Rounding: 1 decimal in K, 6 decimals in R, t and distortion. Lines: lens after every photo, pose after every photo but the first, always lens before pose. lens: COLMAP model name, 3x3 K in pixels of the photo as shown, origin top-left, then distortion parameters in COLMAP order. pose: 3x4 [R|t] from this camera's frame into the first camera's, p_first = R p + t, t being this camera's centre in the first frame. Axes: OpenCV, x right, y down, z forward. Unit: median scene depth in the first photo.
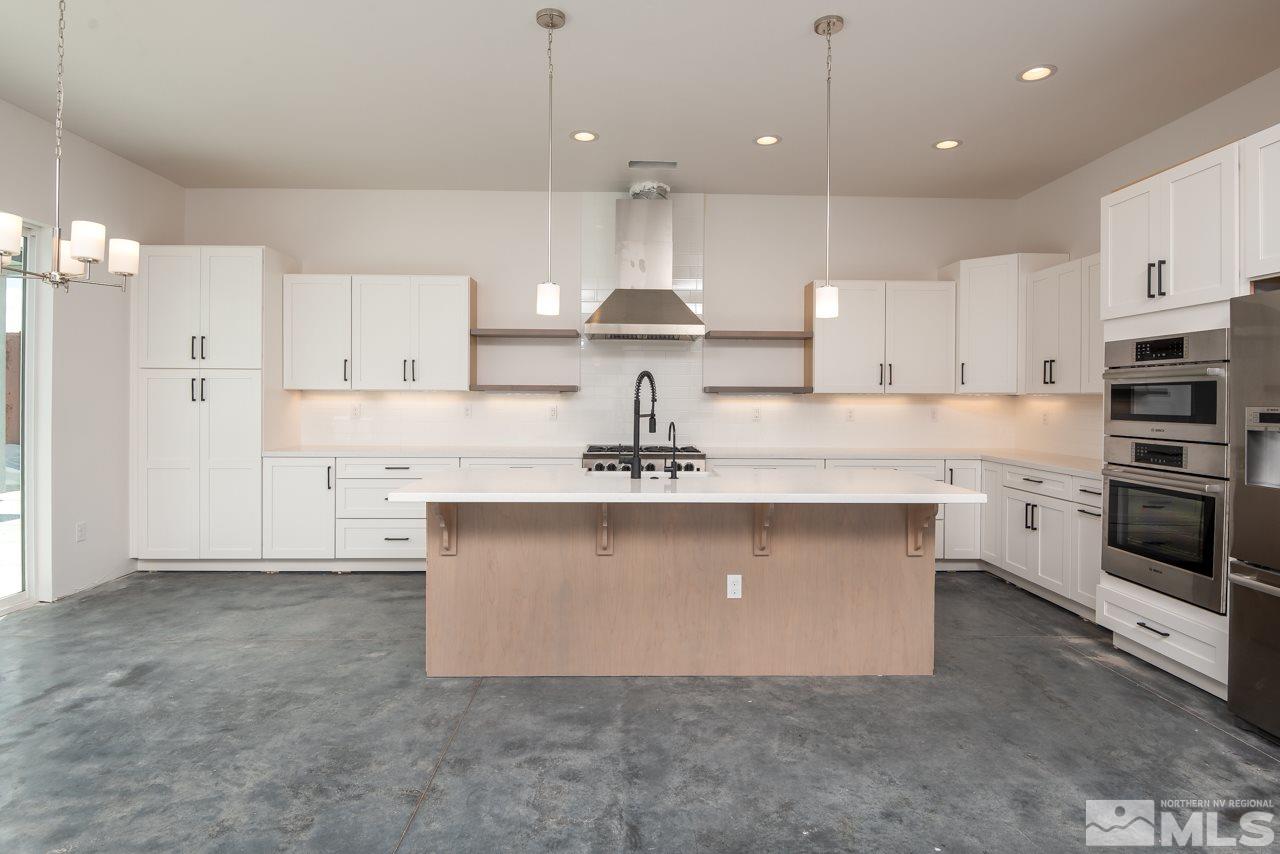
lens RADIAL K [[669.7, 0, 636.9], [0, 669.7, 402.1], [0, 0, 1]] dist [-0.008546, -0.008046]
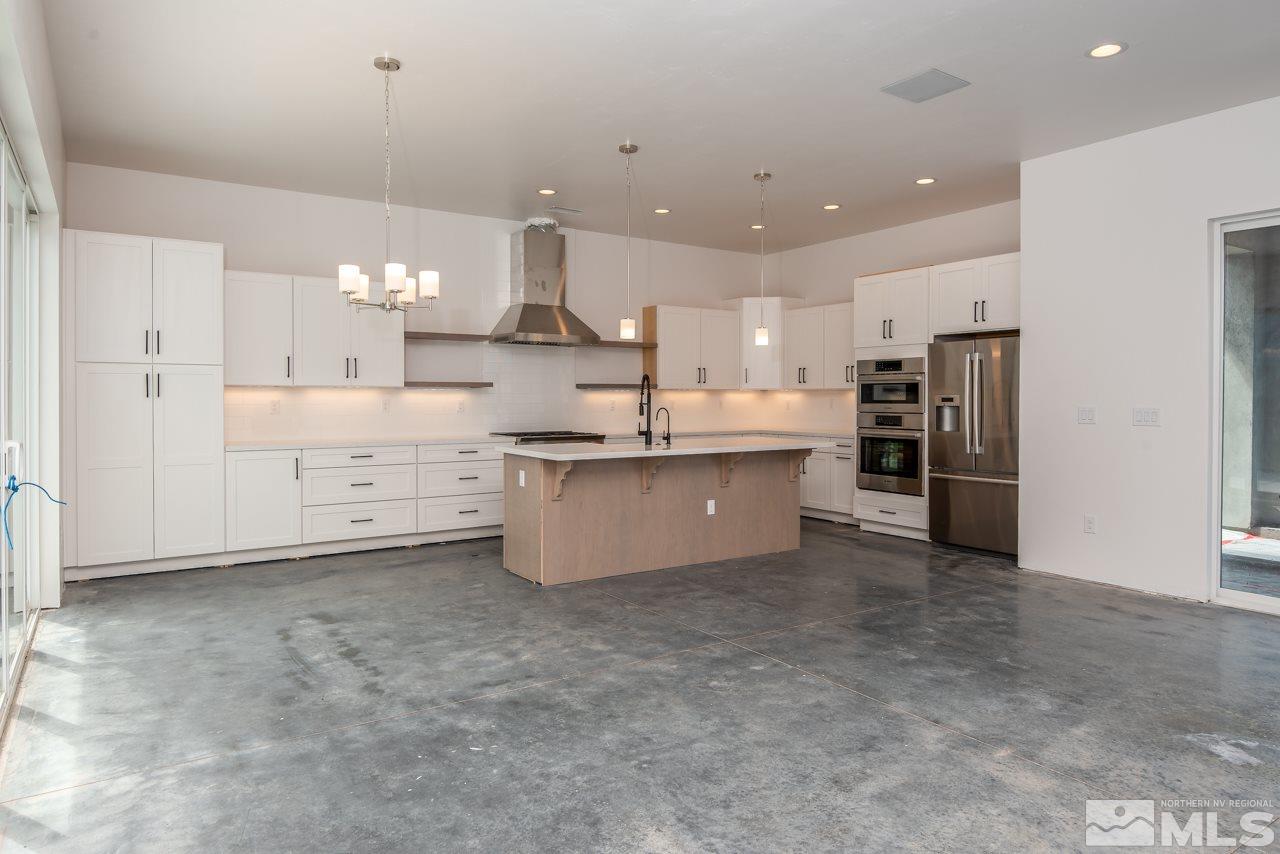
lens RADIAL K [[791.3, 0, 621.8], [0, 791.3, 400.2], [0, 0, 1]] dist [-0.000187, -0.005431]
pose [[0.852531, -0.007867, 0.522617, -1.019390], [0.007570, 0.999968, 0.002704, 0.007754], [-0.522621, 0.001651, 0.852563, -0.521023]]
